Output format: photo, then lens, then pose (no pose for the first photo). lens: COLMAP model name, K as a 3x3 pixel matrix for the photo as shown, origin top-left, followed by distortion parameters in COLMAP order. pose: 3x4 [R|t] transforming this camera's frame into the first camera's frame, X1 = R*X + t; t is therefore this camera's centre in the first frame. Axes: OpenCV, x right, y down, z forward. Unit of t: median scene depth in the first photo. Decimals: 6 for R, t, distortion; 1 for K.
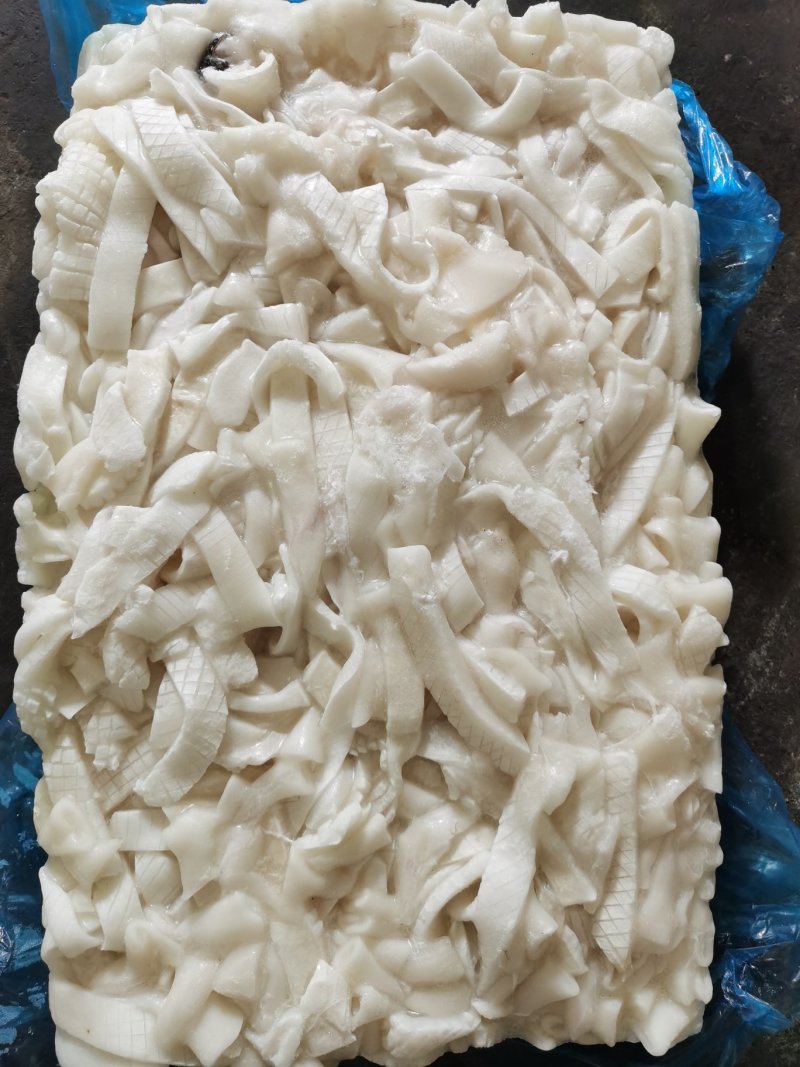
lens RADIAL K [[841.9, 0, 366.3], [0, 841.9, 563.0], [0, 0, 1]] dist [0.022600, -0.035224]
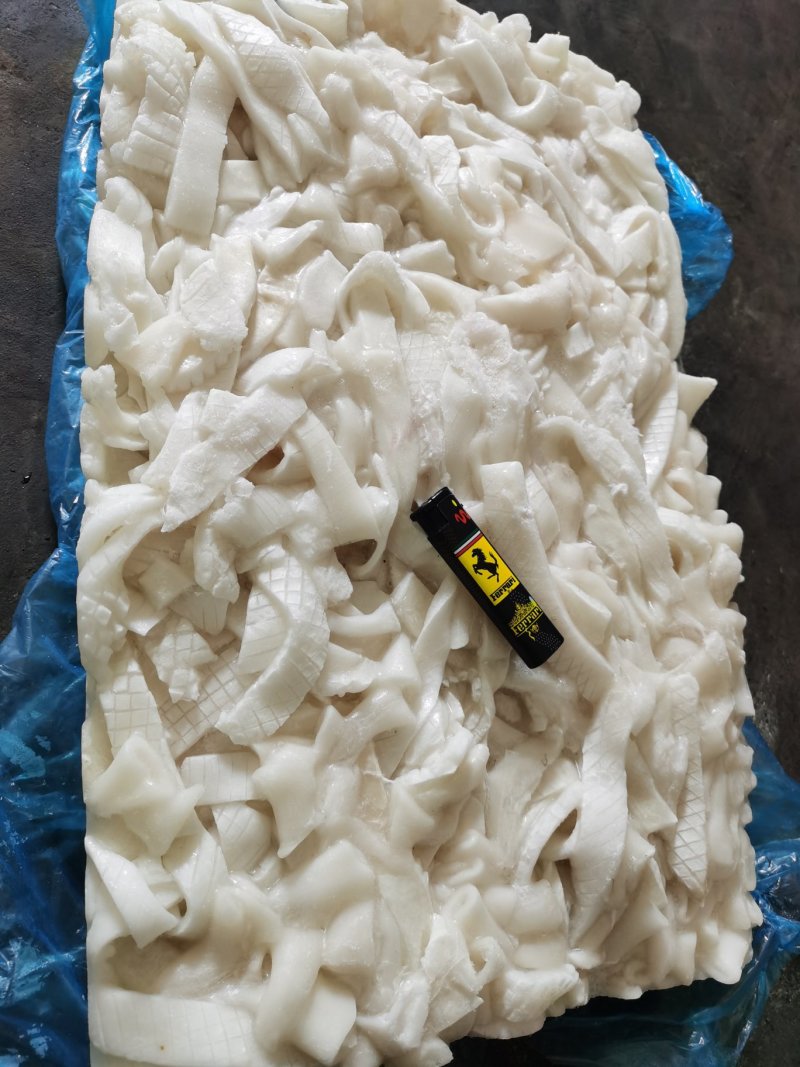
lens RADIAL K [[841.9, 0, 366.3], [0, 841.9, 563.0], [0, 0, 1]] dist [0.022600, -0.035224]
pose [[0.928040, 0.044162, 0.369854, -0.448291], [0.020661, 0.985315, -0.169494, 0.253783], [-0.371908, 0.164939, 0.913499, 0.167570]]
